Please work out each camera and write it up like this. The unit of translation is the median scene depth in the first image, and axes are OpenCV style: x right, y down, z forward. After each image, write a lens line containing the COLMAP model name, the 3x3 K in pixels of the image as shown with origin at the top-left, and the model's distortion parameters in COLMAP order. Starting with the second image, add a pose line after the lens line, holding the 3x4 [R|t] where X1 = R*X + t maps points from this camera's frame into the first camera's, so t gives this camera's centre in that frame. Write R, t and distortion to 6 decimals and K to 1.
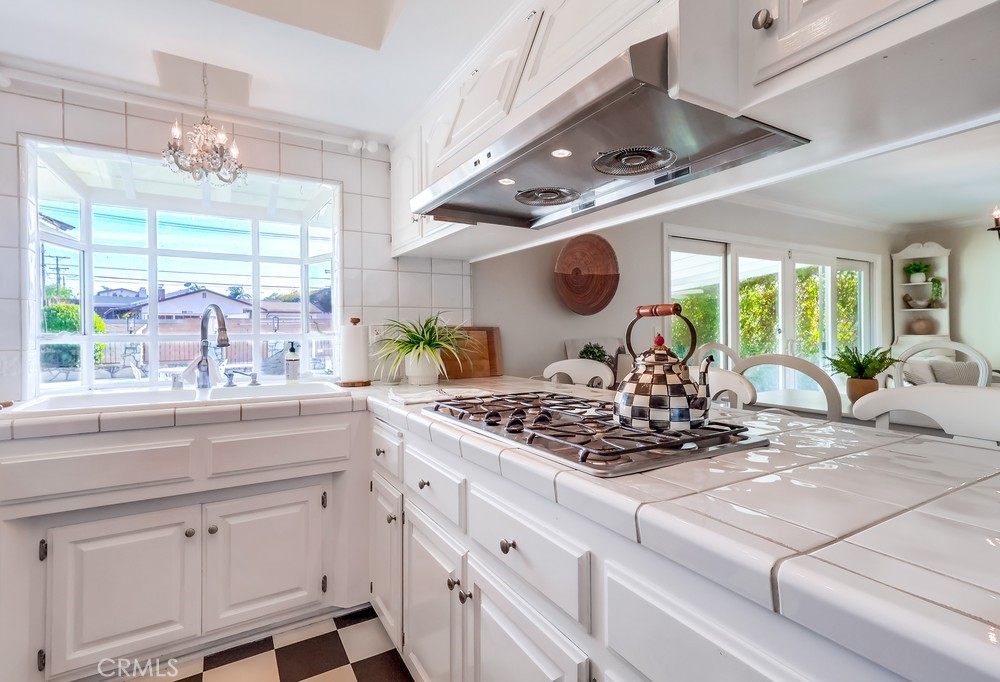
lens RADIAL K [[478.6, 0, 499.0], [0, 478.6, 331.0], [0, 0, 1]] dist [0.009885, 0.002266]
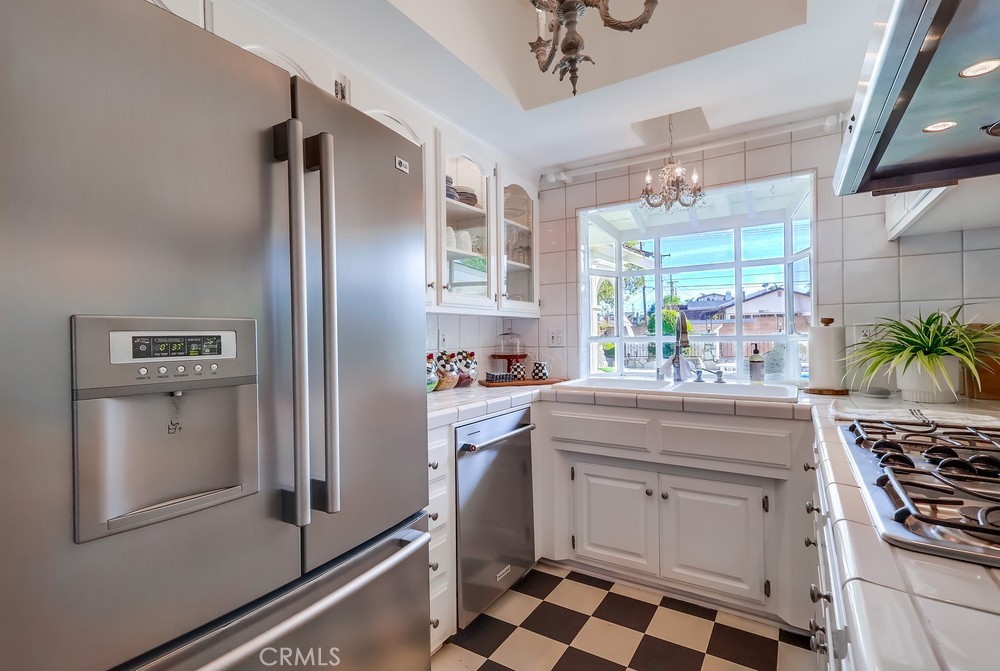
lens RADIAL K [[472.9, 0, 501.0], [0, 472.9, 336.0], [0, 0, 1]] dist [0.012477, 0.000029]
pose [[0.461819, 0.000122, -0.886974, 0.216993], [0.013745, 0.999879, 0.007294, -0.008619], [0.886867, -0.015560, 0.461762, 0.054730]]
